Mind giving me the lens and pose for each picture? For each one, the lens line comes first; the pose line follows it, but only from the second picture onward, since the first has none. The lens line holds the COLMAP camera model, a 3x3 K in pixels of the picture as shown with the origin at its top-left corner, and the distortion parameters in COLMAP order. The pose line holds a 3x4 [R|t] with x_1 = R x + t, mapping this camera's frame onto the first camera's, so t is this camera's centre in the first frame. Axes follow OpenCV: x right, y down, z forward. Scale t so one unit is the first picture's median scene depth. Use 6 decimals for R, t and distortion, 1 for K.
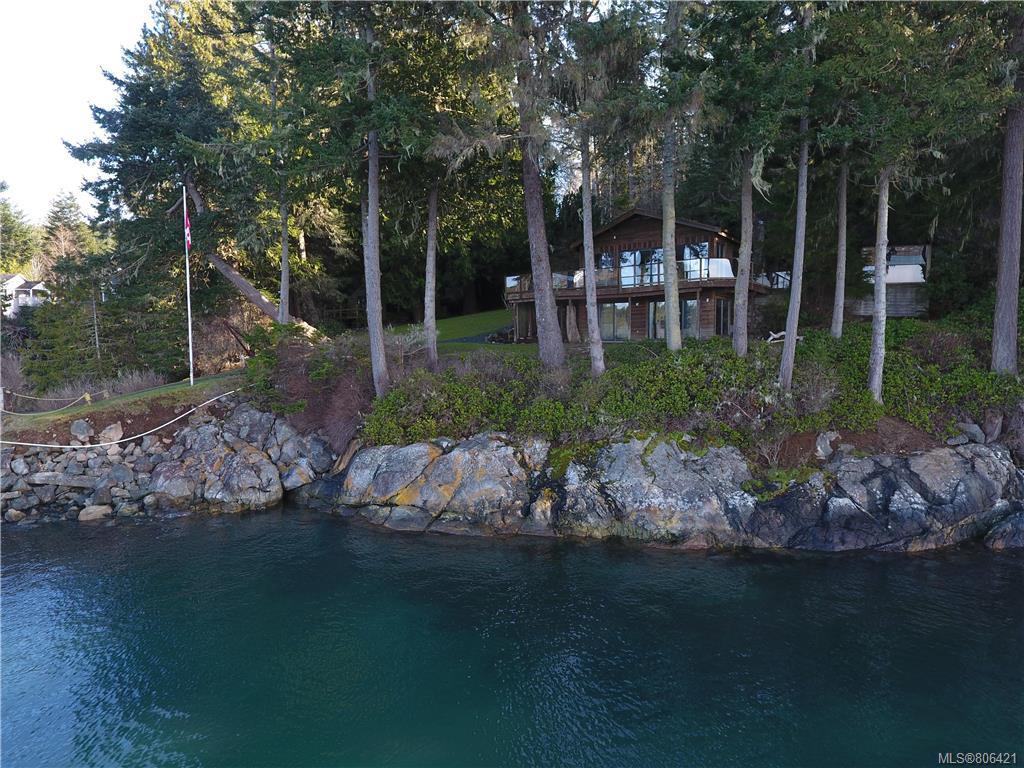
lens RADIAL K [[604.3, 0, 512.0], [0, 604.3, 384.0], [0, 0, 1]] dist [0.005056, -0.006263]
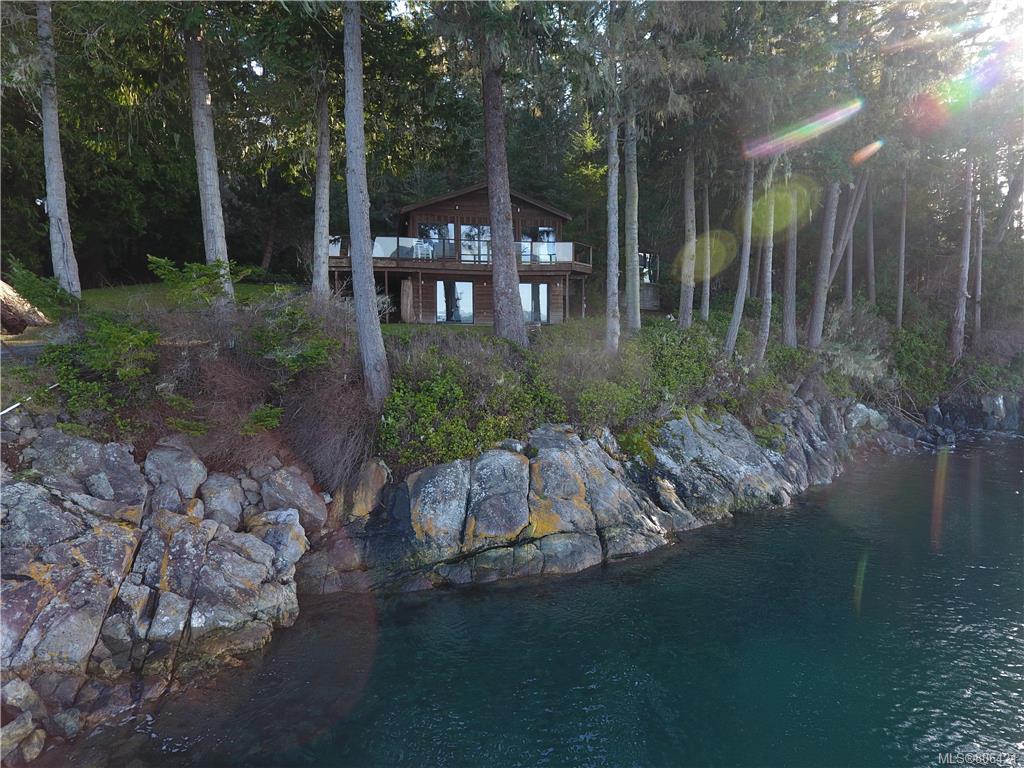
lens RADIAL K [[604.3, 0, 512.0], [0, 604.3, 384.0], [0, 0, 1]] dist [0.005056, -0.006263]
pose [[0.670965, -0.051651, 0.739688, -0.698415], [0.050949, 0.998425, 0.023503, 0.005803], [-0.739737, 0.021917, 0.672539, 0.540931]]
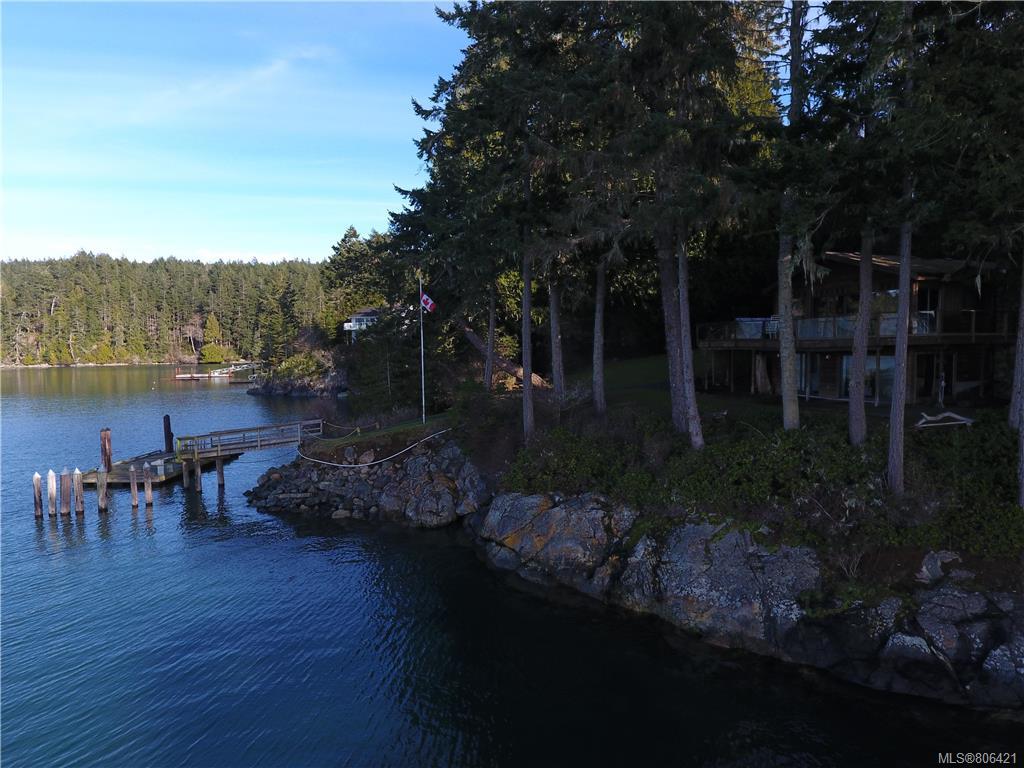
lens RADIAL K [[604.3, 0, 512.0], [0, 604.3, 384.0], [0, 0, 1]] dist [0.005056, -0.006263]
pose [[0.834810, 0.030724, -0.549681, 0.473852], [-0.024121, 0.999524, 0.019235, -0.148593], [0.550010, -0.002799, 0.835153, -0.011786]]
